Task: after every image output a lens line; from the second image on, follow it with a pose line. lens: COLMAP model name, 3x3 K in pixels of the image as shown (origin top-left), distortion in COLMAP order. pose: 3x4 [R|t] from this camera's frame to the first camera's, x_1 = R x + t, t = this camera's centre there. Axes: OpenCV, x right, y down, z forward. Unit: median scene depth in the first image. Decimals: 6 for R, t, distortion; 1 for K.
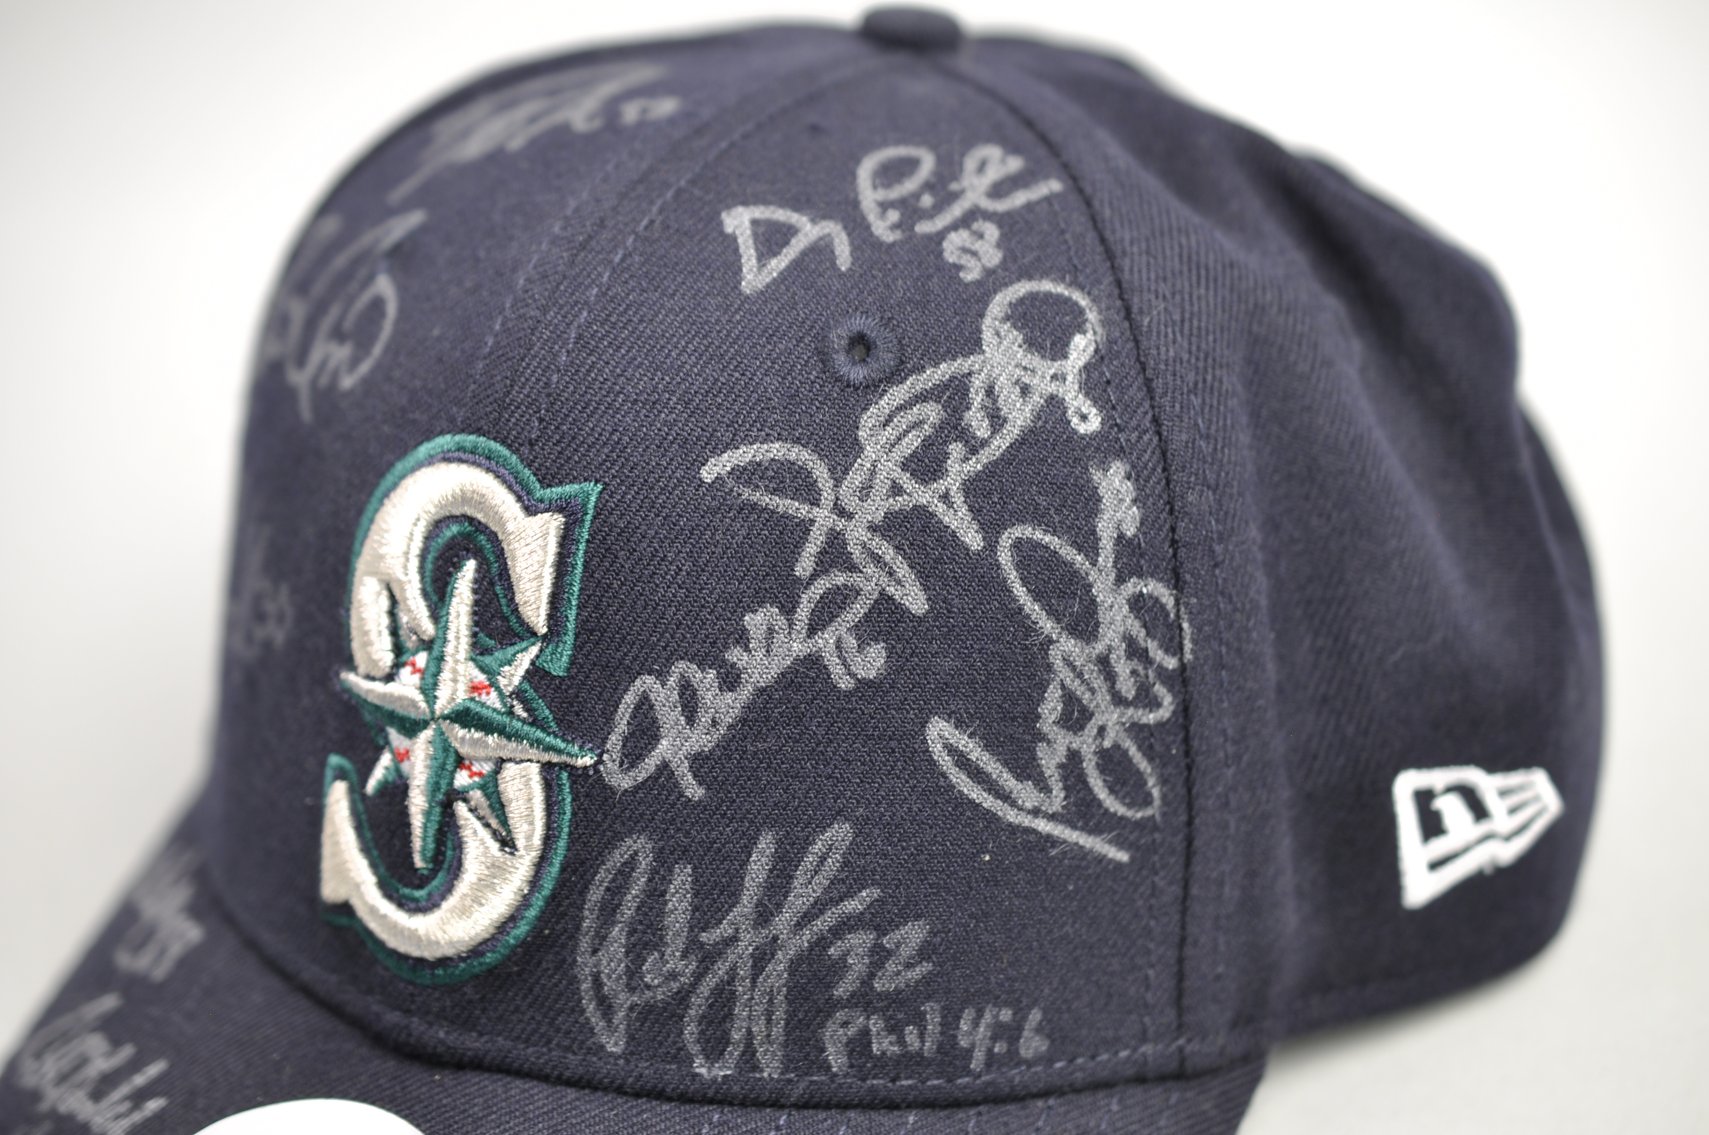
lens RADIAL K [[3024.6, 0, 854.5], [0, 3024.6, 567.5], [0, 0, 1]] dist [0.032010, 0.049820]
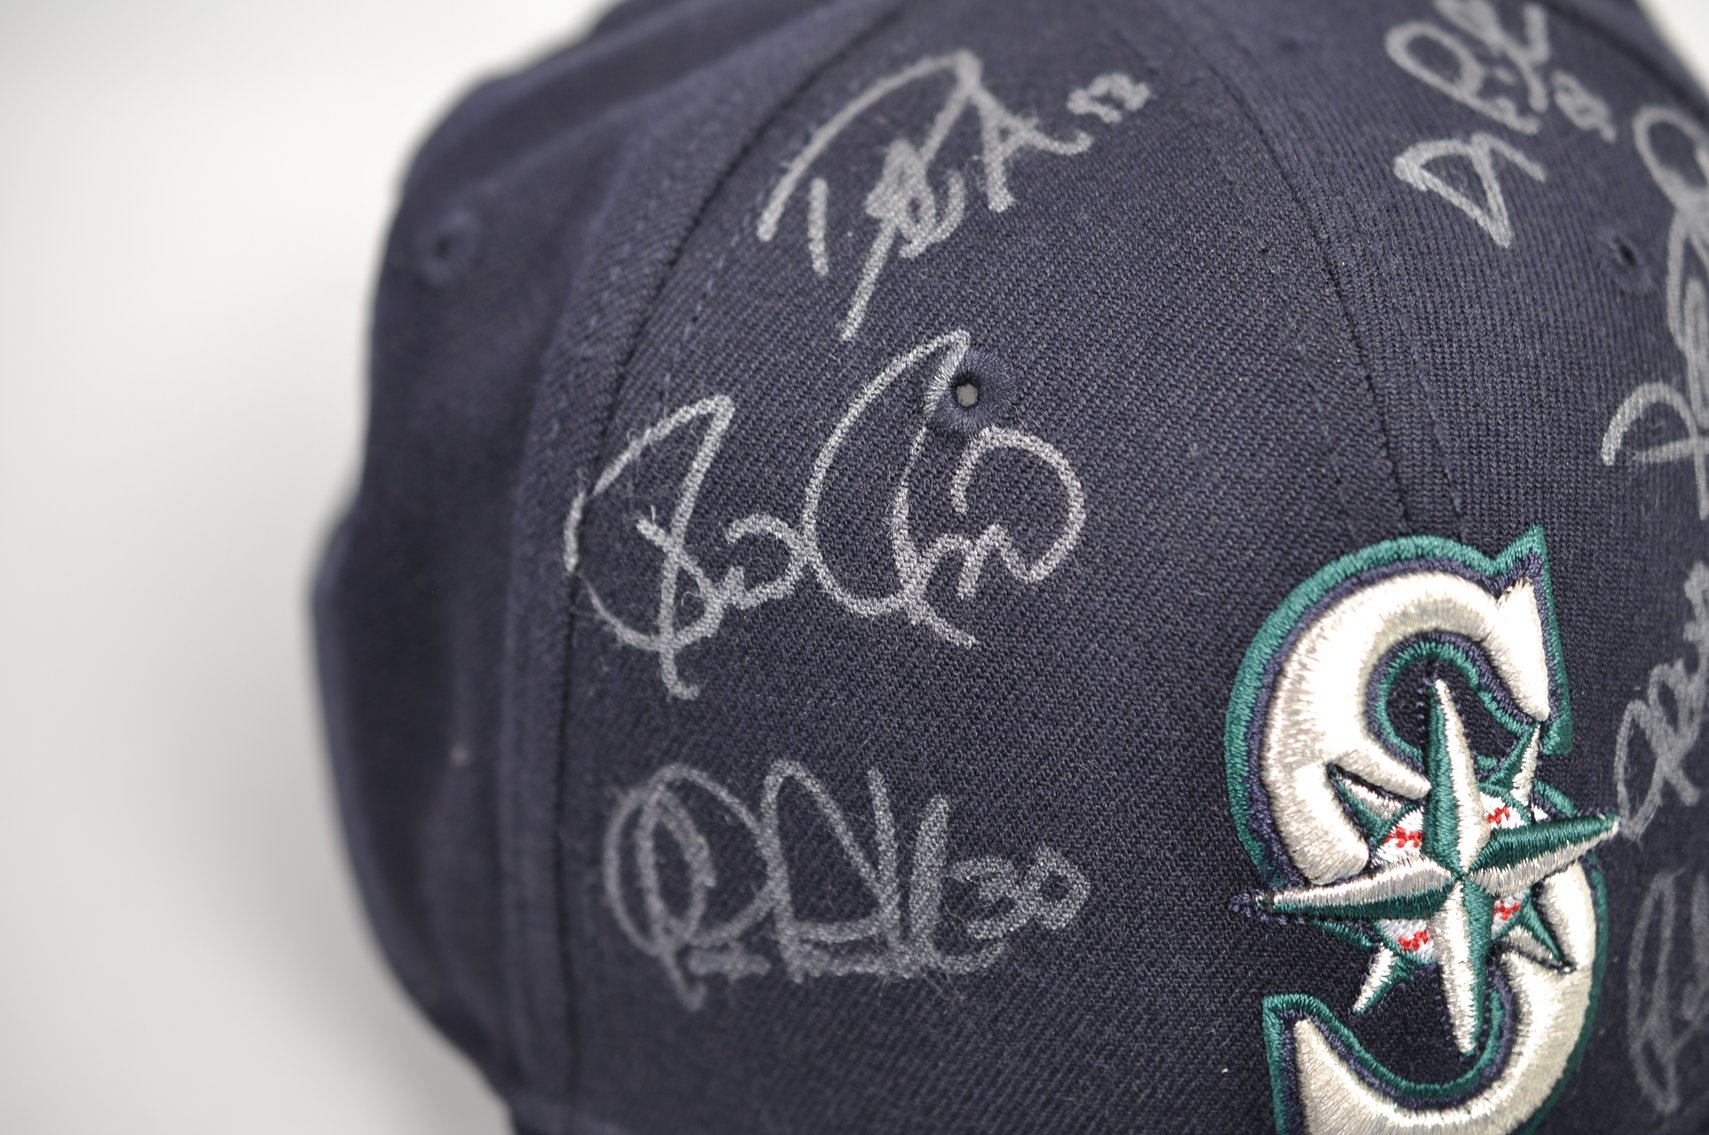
lens RADIAL K [[3024.6, 0, 854.5], [0, 3024.6, 567.5], [0, 0, 1]] dist [0.032010, 0.049820]
pose [[0.646204, -0.437749, 0.625136, -0.714374], [0.359030, 0.897206, 0.257135, -0.291078], [-0.673437, 0.058281, 0.736944, 0.510164]]
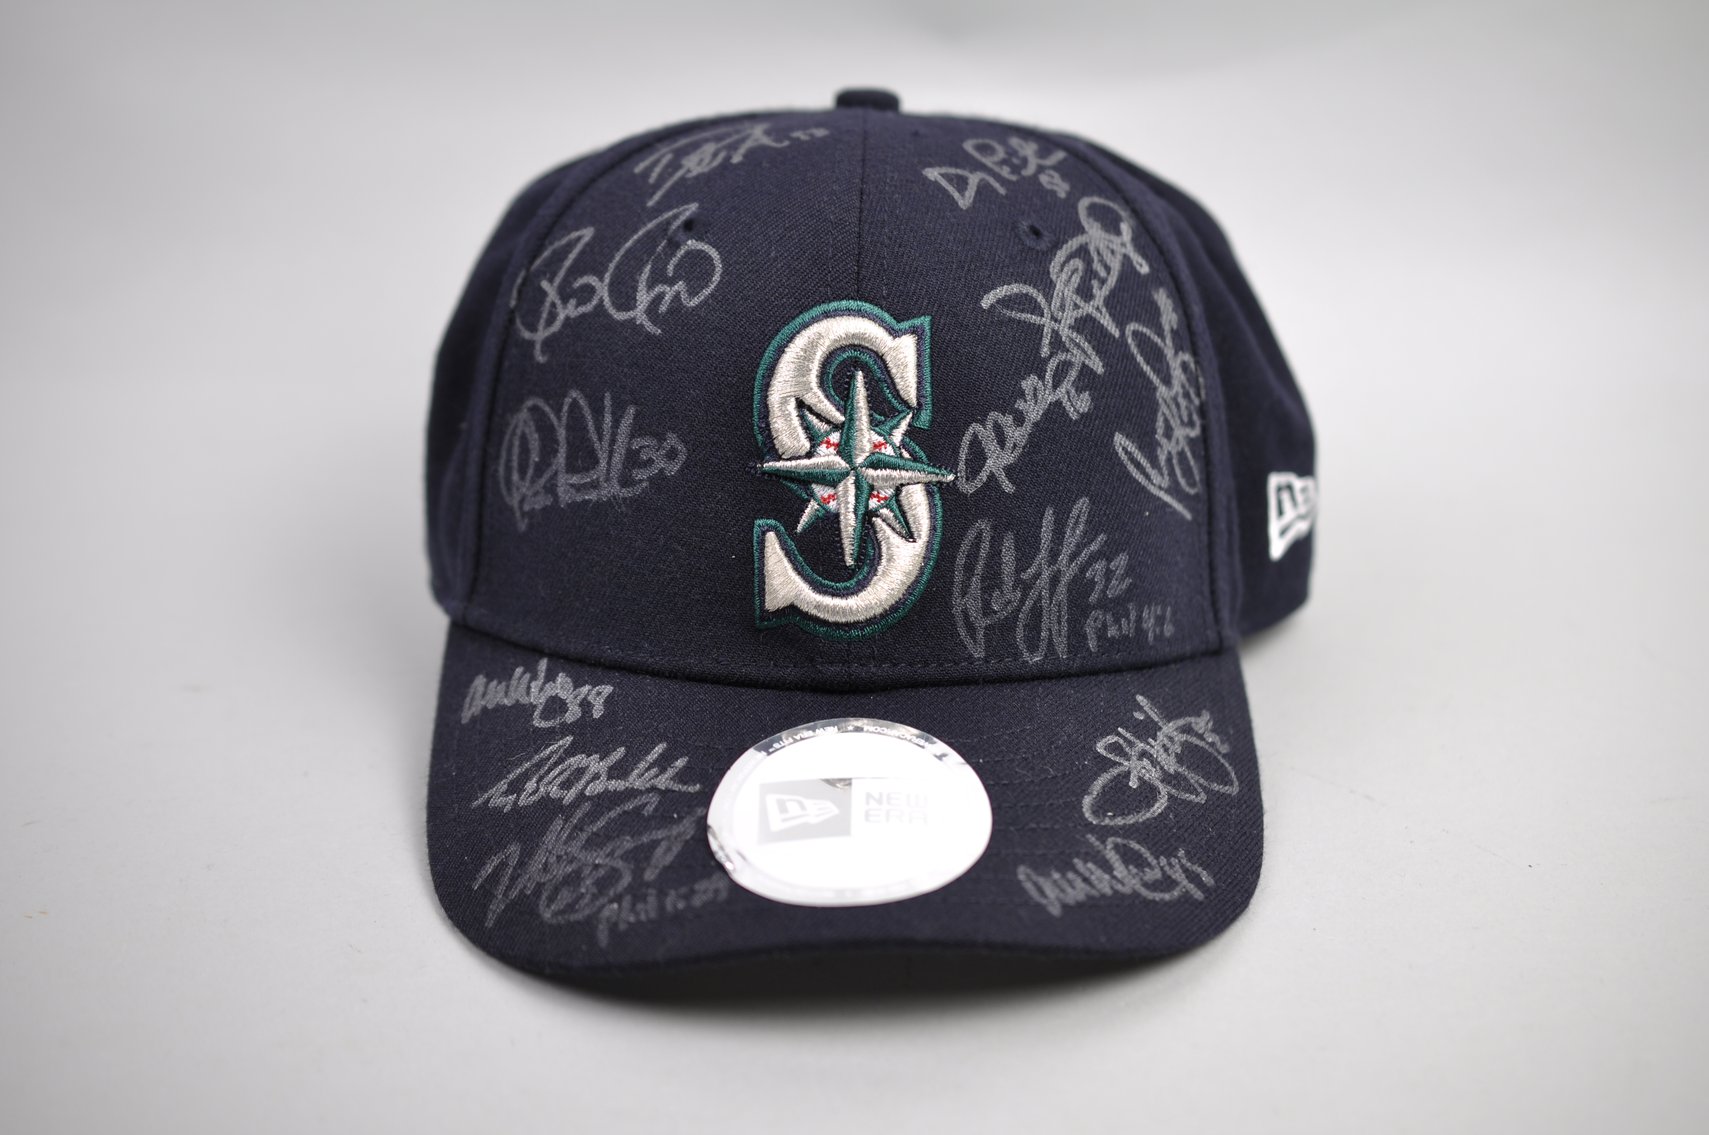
lens RADIAL K [[3024.6, 0, 854.5], [0, 3024.6, 567.5], [0, 0, 1]] dist [0.032010, 0.049820]
pose [[0.853280, -0.112063, 0.509269, -0.983558], [0.192614, 0.975301, -0.108113, 0.280519], [-0.484575, 0.190344, 0.853789, -0.393034]]
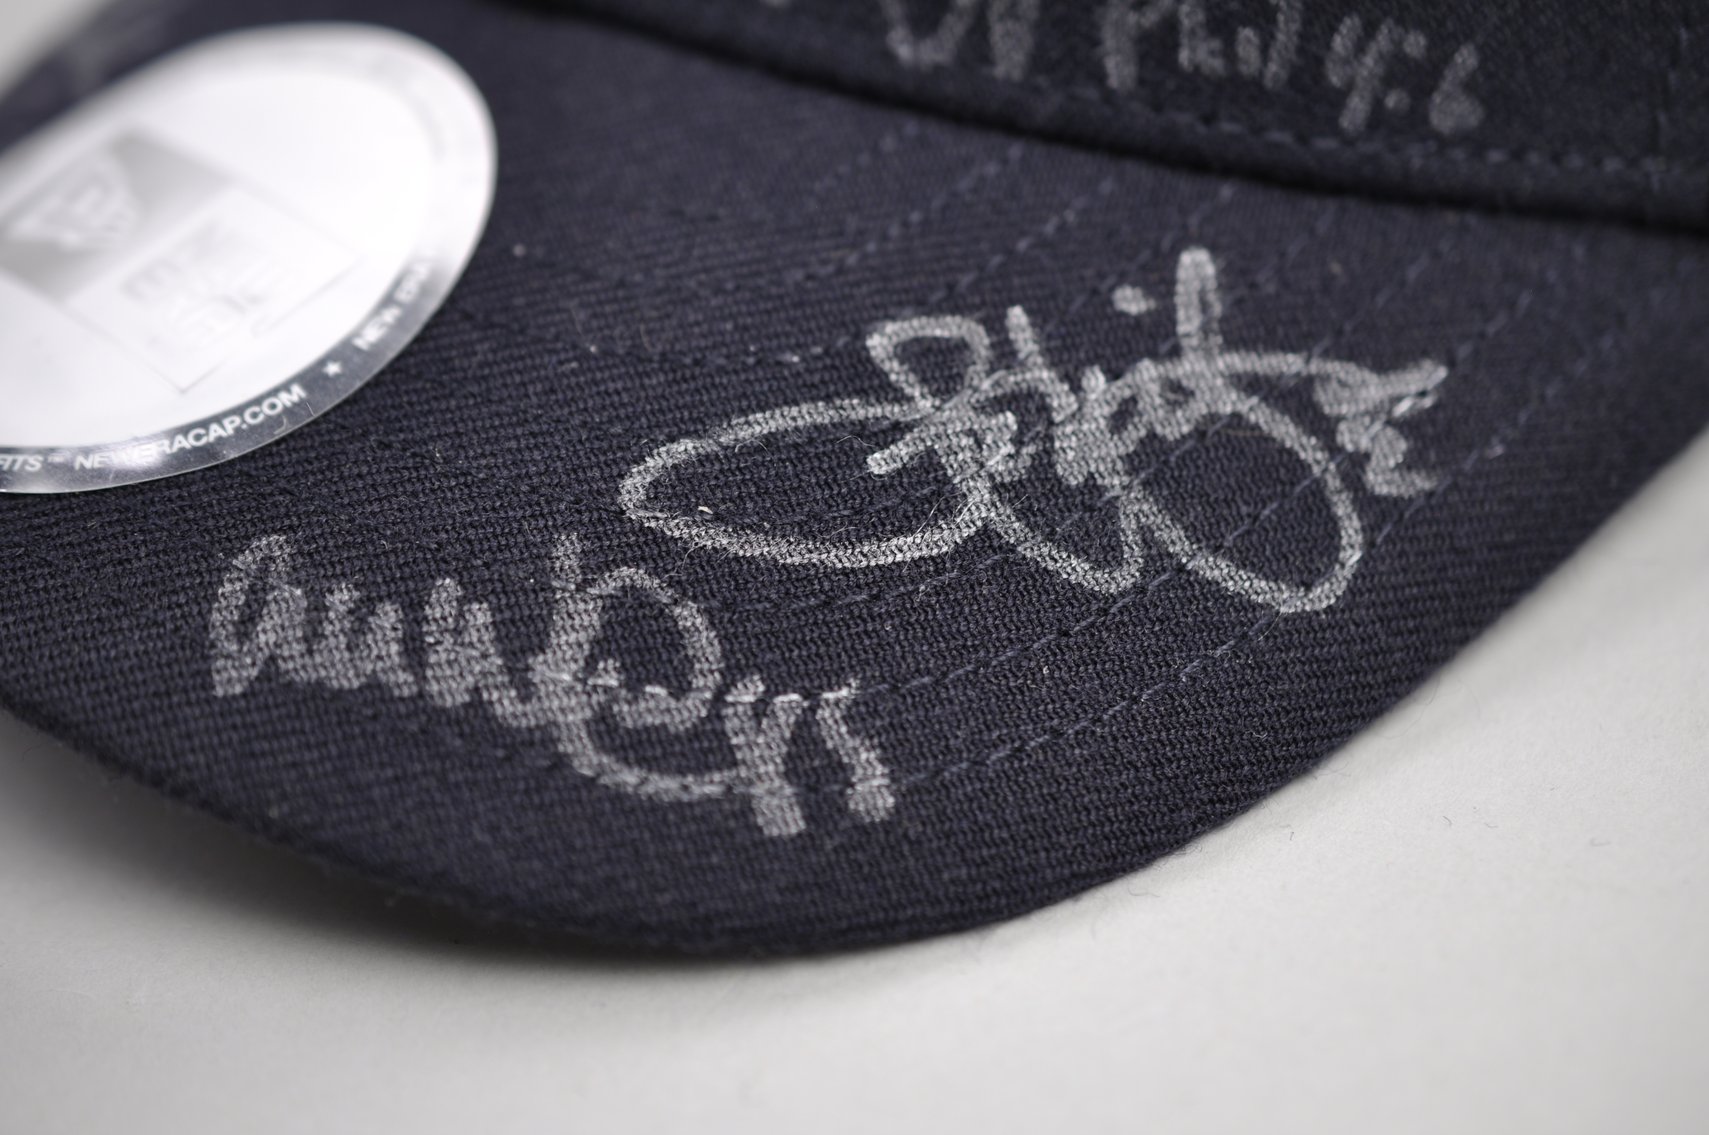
lens RADIAL K [[3214.1, 0, 854.5], [0, 3214.1, 567.5], [0, 0, 1]] dist [0.027940, -0.158550]
pose [[0.956249, 0.186653, -0.225274, 0.107552], [-0.164146, 0.979712, 0.114977, 0.196522], [0.242164, -0.072968, 0.967487, 0.361610]]
